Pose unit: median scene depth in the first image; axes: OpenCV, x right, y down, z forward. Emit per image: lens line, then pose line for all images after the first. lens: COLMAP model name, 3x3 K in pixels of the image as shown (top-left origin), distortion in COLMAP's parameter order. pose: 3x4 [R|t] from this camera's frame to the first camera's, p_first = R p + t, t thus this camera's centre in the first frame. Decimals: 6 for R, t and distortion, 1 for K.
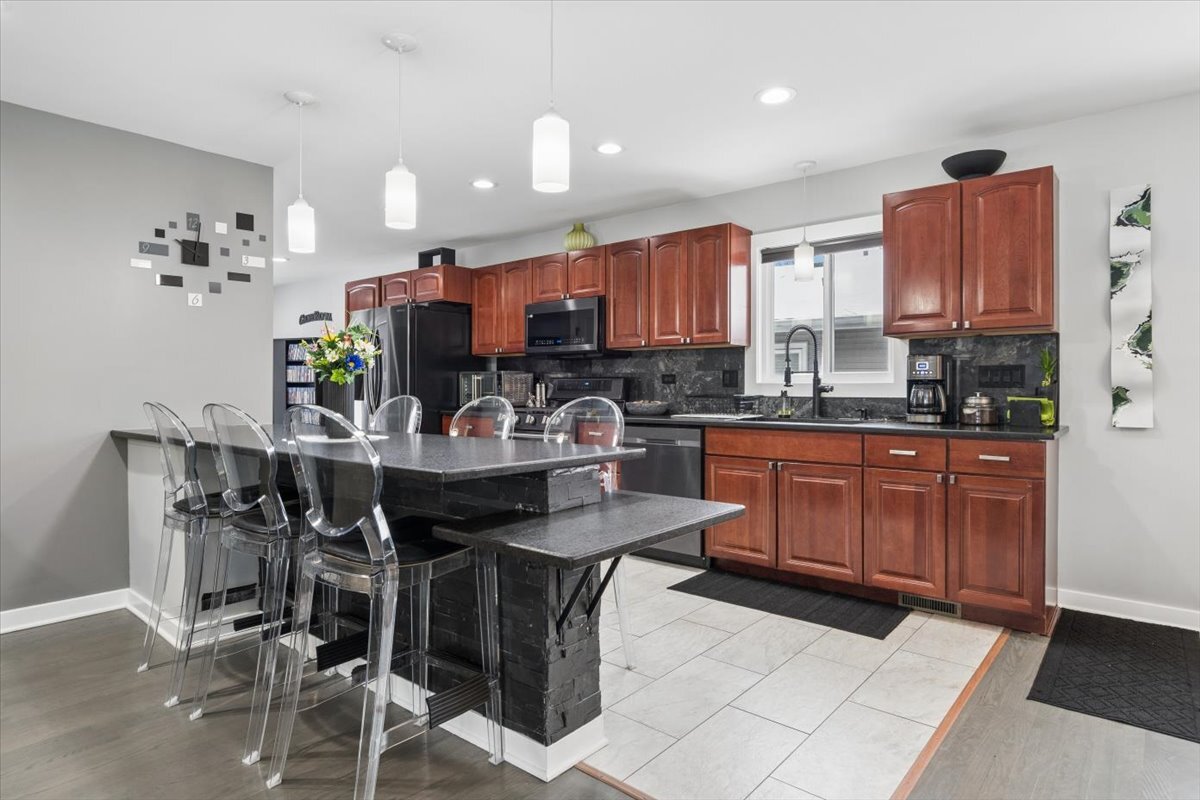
lens RADIAL K [[670.7, 0, 593.9], [0, 670.7, 395.0], [0, 0, 1]] dist [-0.004630, -0.001679]
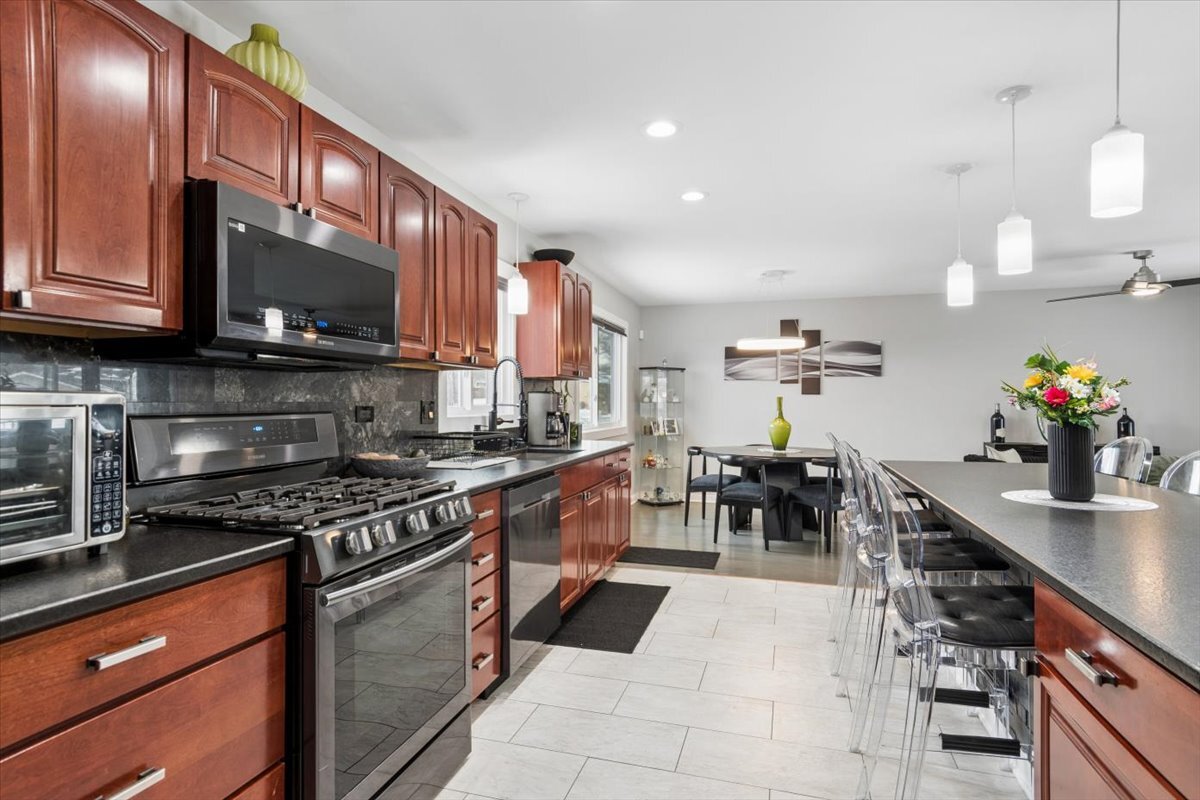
lens RADIAL K [[636.6, 0, 584.9], [0, 636.6, 399.0], [0, 0, 1]] dist [-0.000580, -0.000273]
pose [[-0.400486, -0.000201, 0.916303, -0.665303], [0.008533, 0.999956, 0.003949, -0.052274], [-0.916263, 0.009401, -0.400466, 1.458326]]
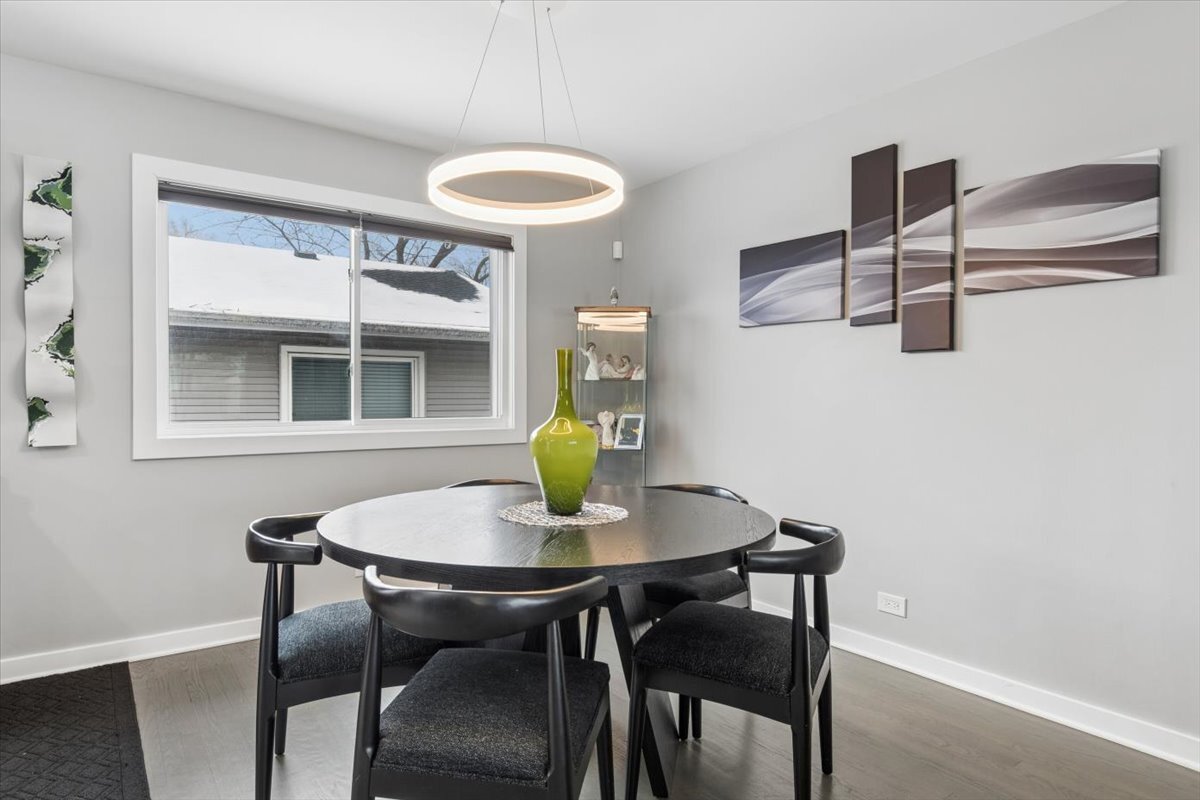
lens RADIAL K [[670.7, 0, 593.9], [0, 670.7, 395.0], [0, 0, 1]] dist [-0.004630, -0.001679]
pose [[0.228866, -0.003393, 0.973452, 0.129250], [0.010683, 0.999942, 0.000974, -0.008174], [-0.973399, 0.010177, 0.228889, 0.130028]]
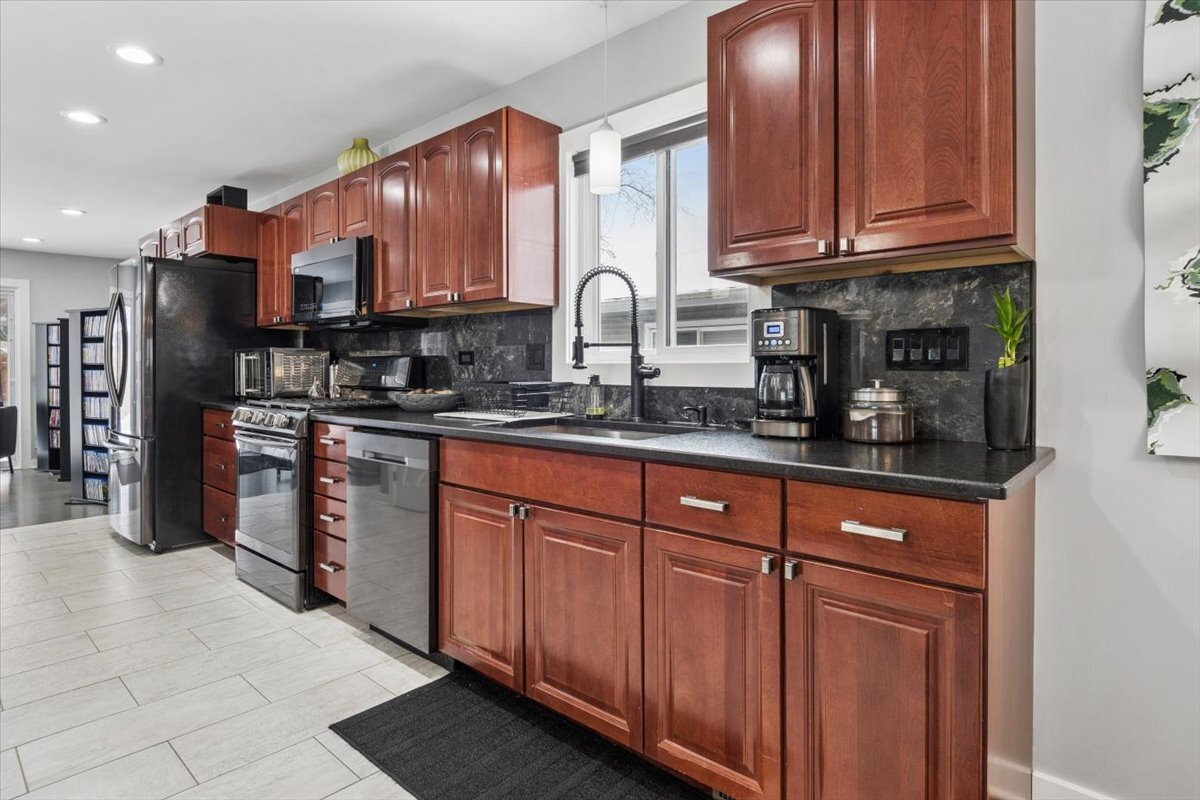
lens RADIAL K [[643.6, 0, 597.9], [0, 643.6, 375.2], [0, 0, 1]] dist [-0.005642, 0.012748]
pose [[0.999658, 0.000935, -0.026141, 0.364991], [-0.001051, 0.999990, -0.004413, -0.004993], [0.026137, 0.004439, 0.999649, 0.487802]]
